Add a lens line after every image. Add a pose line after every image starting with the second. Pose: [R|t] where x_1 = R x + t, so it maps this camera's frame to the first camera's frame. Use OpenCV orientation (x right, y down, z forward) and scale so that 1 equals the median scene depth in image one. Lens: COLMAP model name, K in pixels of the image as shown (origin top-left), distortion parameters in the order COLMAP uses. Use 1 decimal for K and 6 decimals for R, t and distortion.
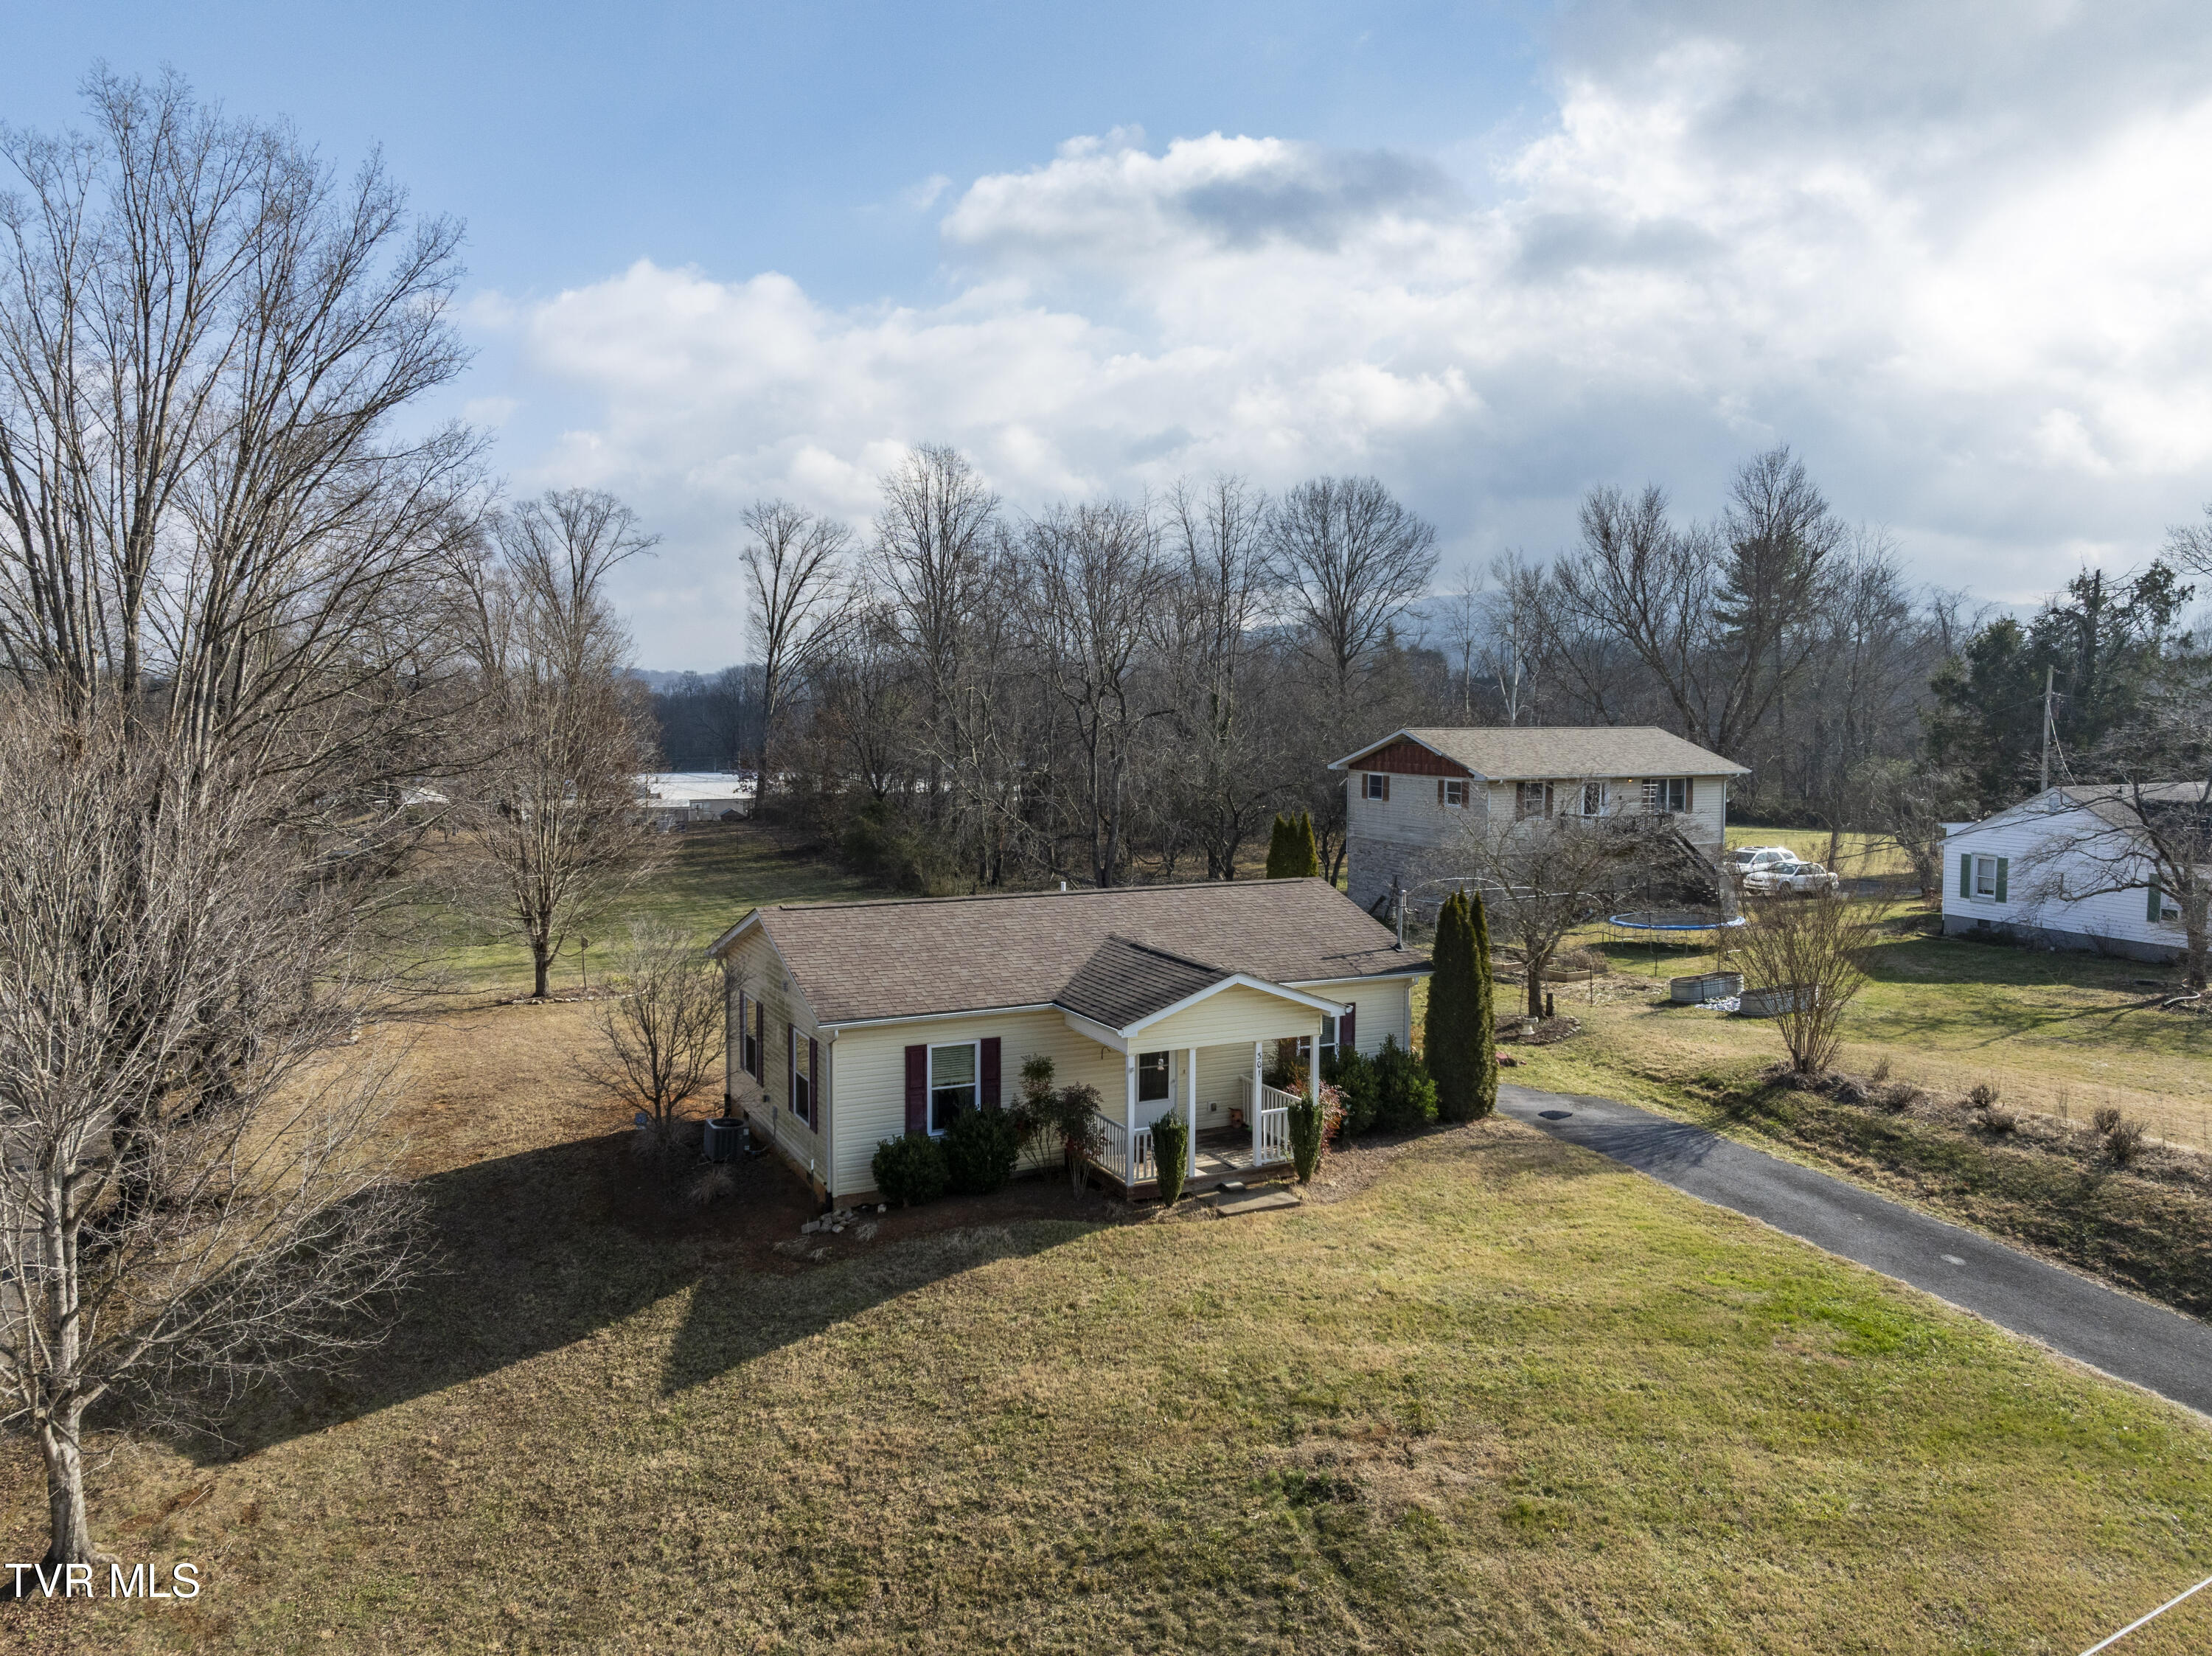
lens RADIAL K [[1577.3, 0, 1106.0], [0, 1577.3, 828.0], [0, 0, 1]] dist [-0.013654, -0.054165]
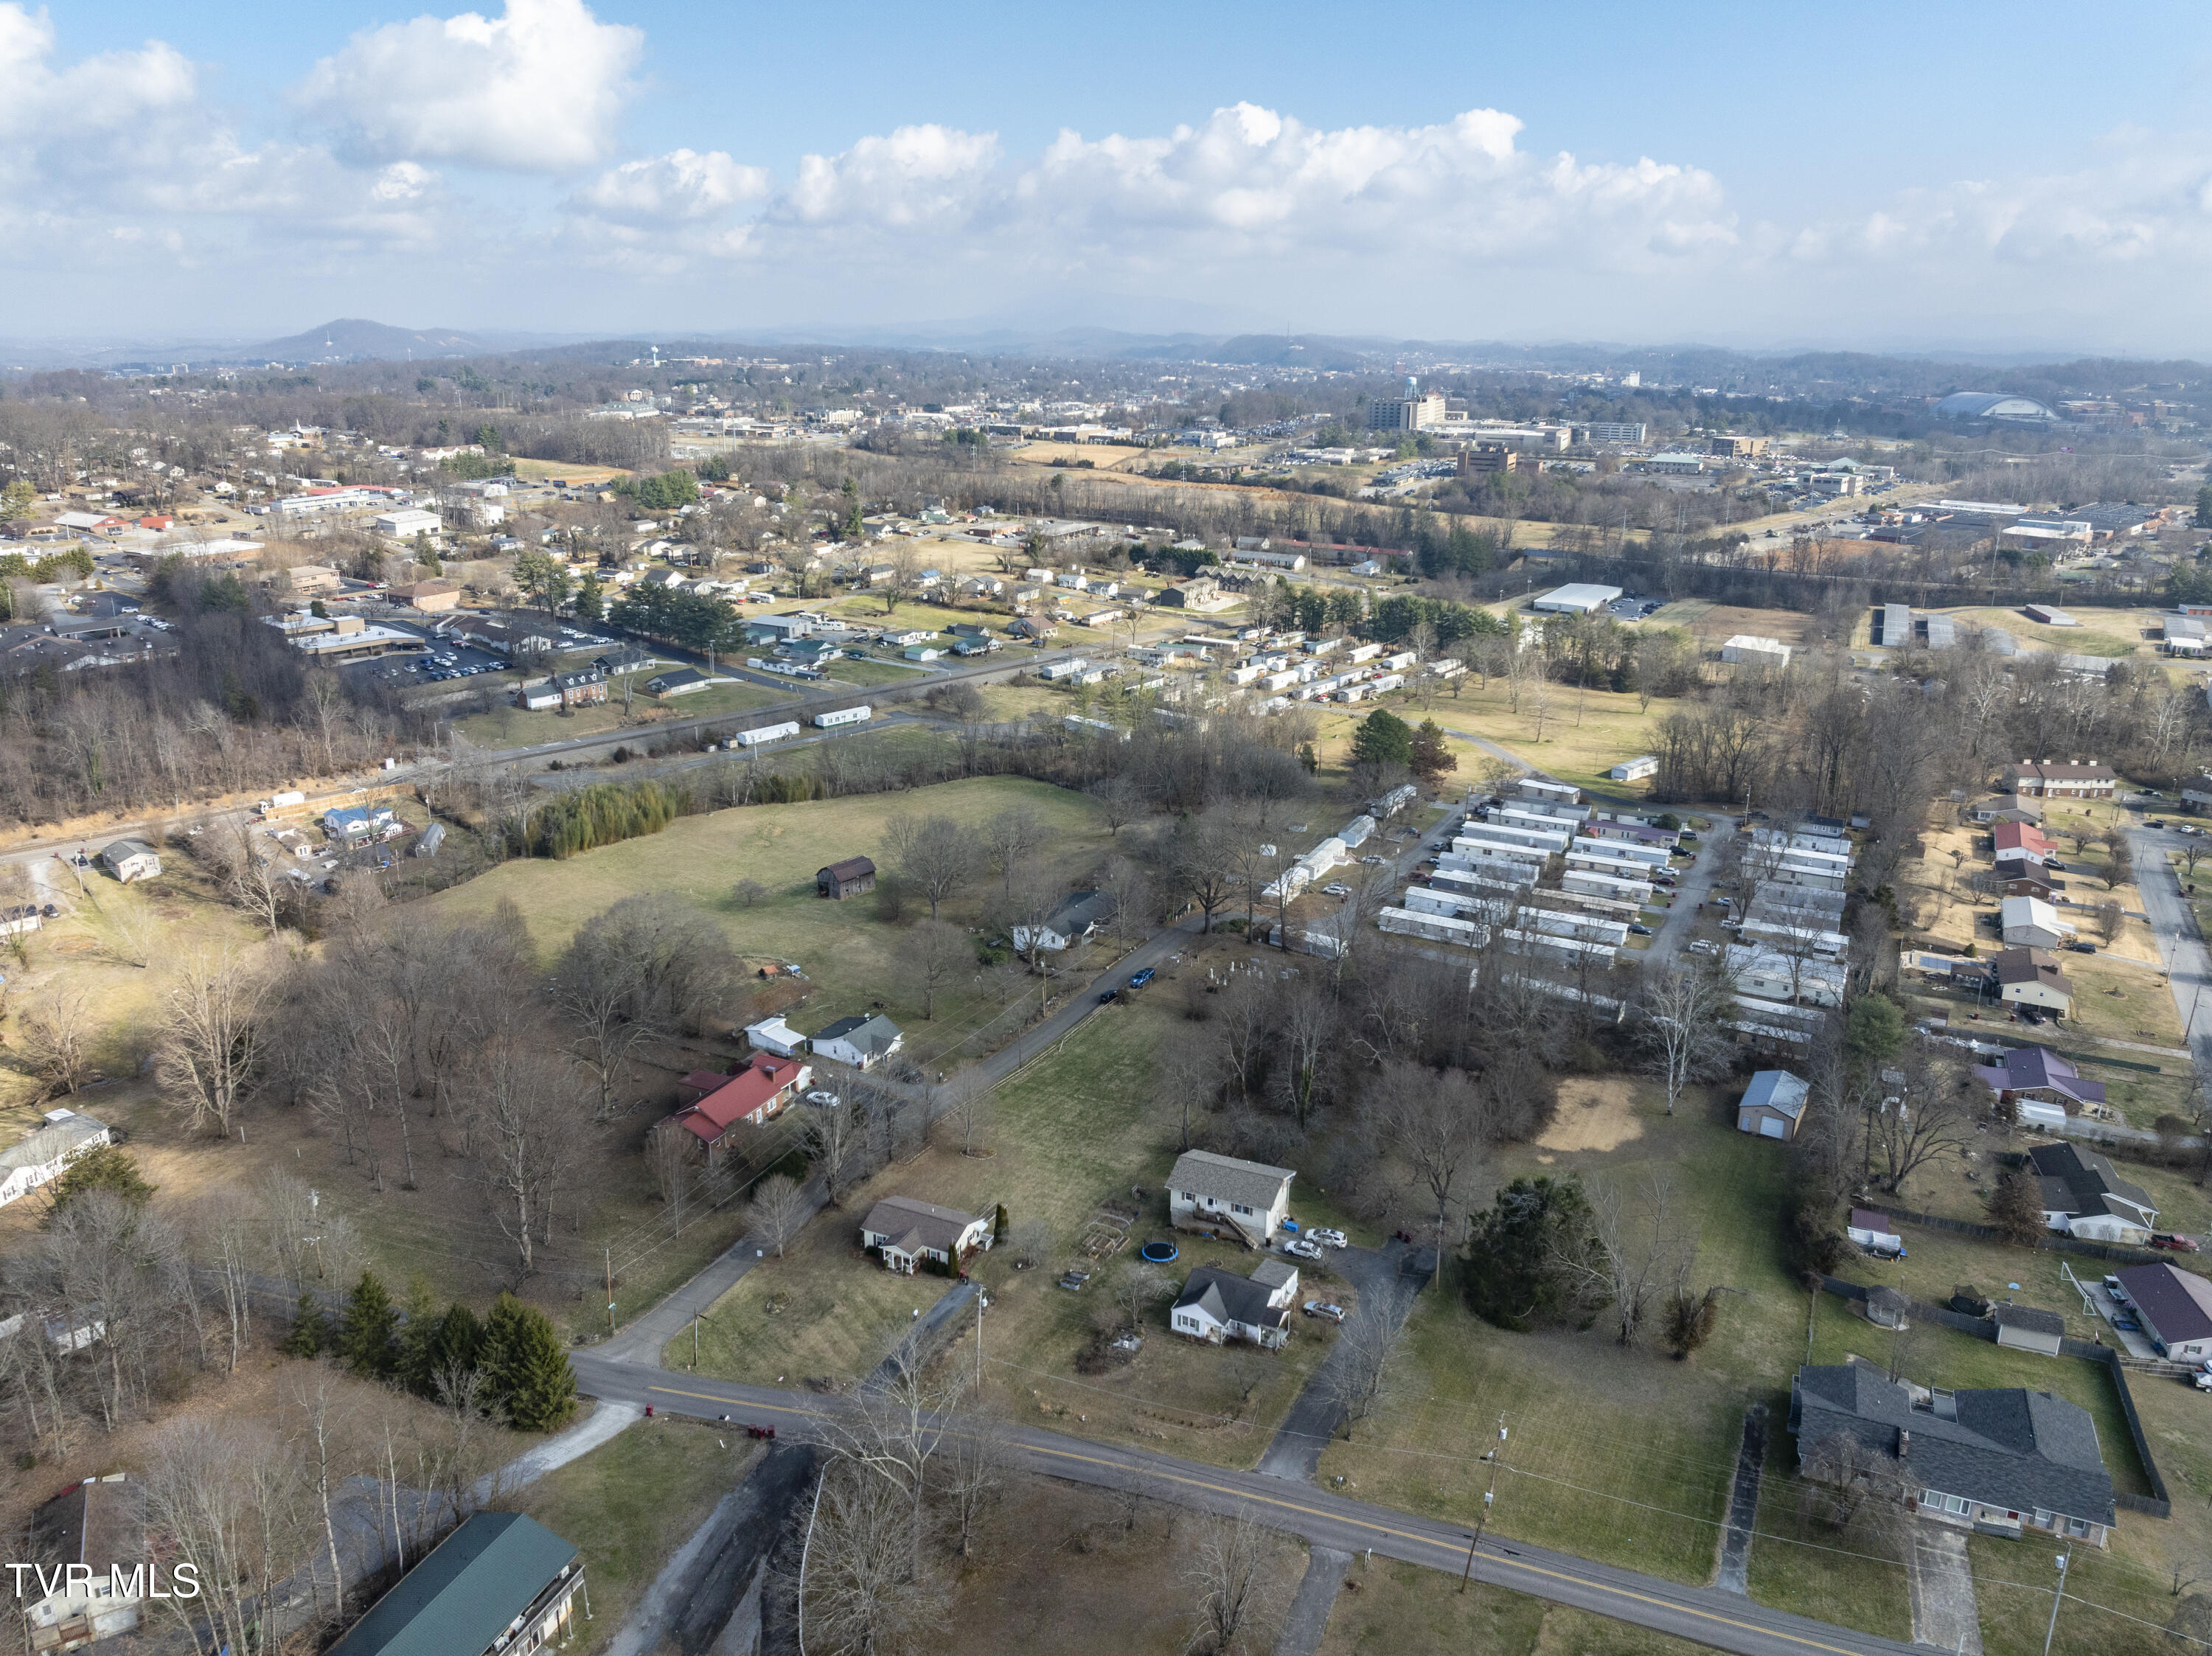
lens RADIAL K [[1577.2, 0, 1095.7], [0, 1577.2, 833.1], [0, 0, 1]] dist [-0.041153, 0.007761]
pose [[0.627440, 0.245105, -0.739082, 5.121533], [-0.070258, 0.963115, 0.259757, -3.392073], [0.775489, -0.111056, 0.621517, -2.339503]]
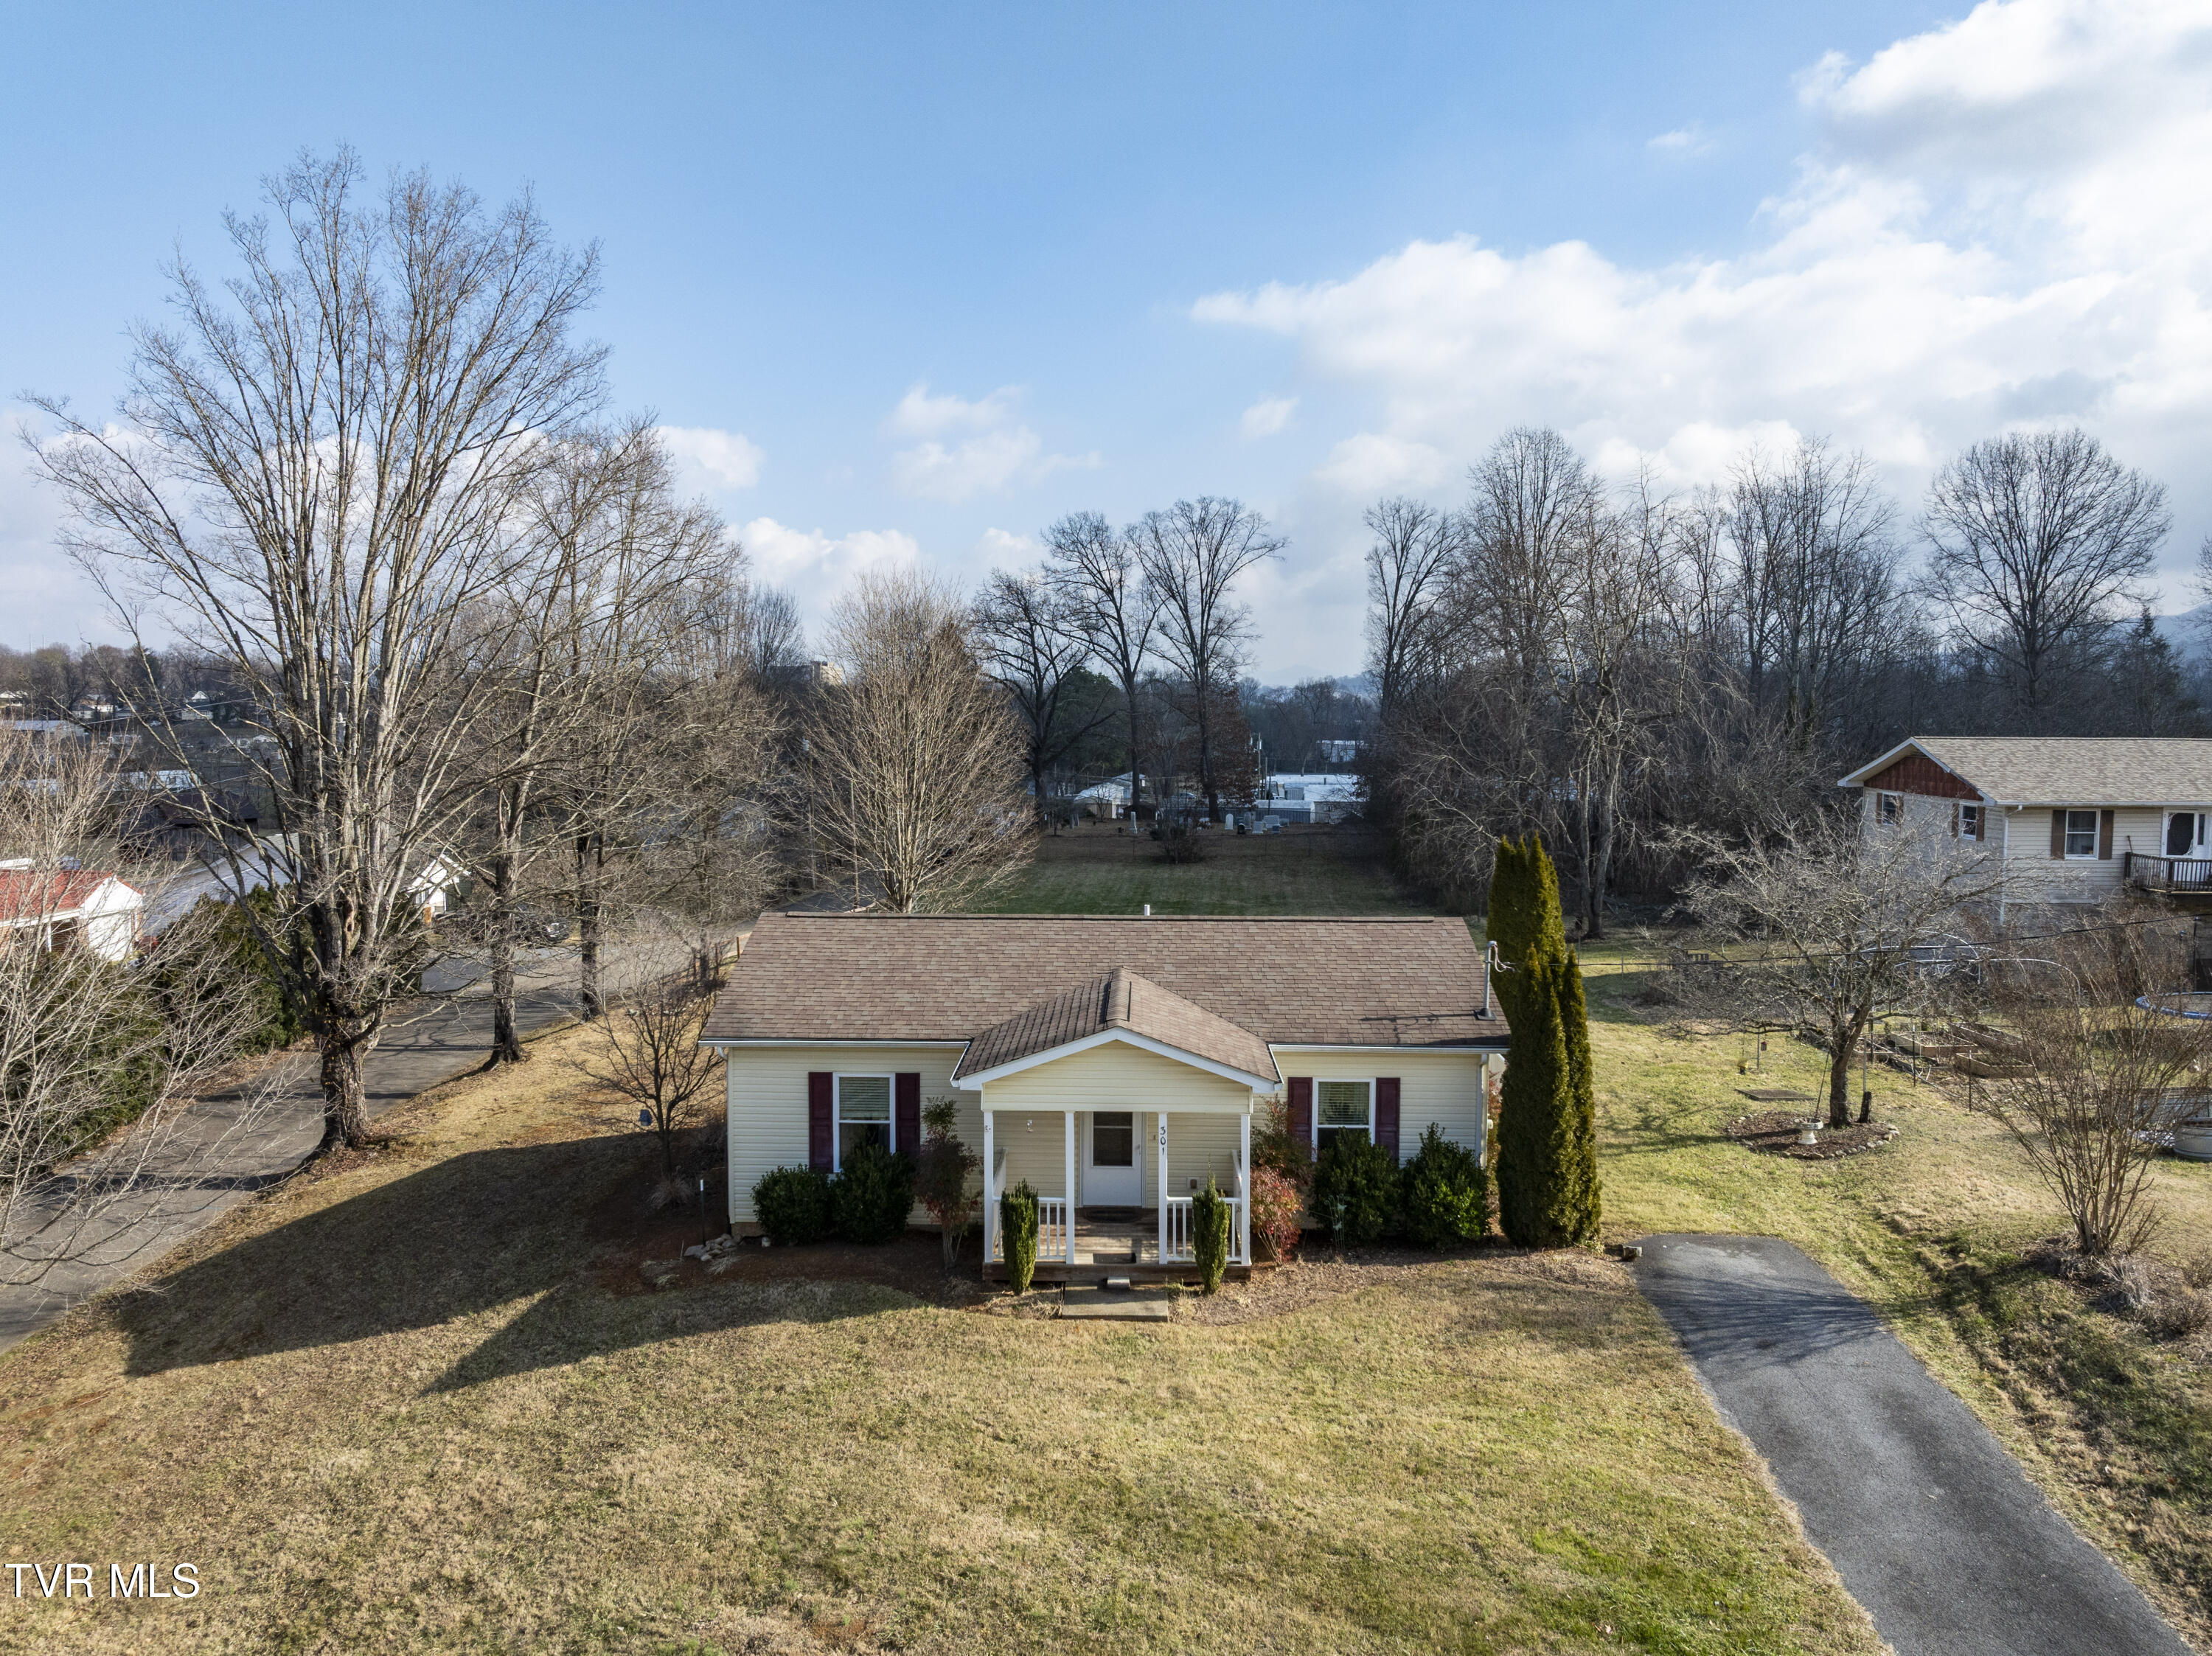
lens RADIAL K [[1577.2, 0, 1095.7], [0, 1577.2, 833.1], [0, 0, 1]] dist [-0.041153, 0.007761]
pose [[0.885420, 0.038182, -0.463220, 0.431514], [-0.037509, 0.999239, 0.010669, -0.017484], [0.463275, 0.007928, 0.886179, 0.251148]]
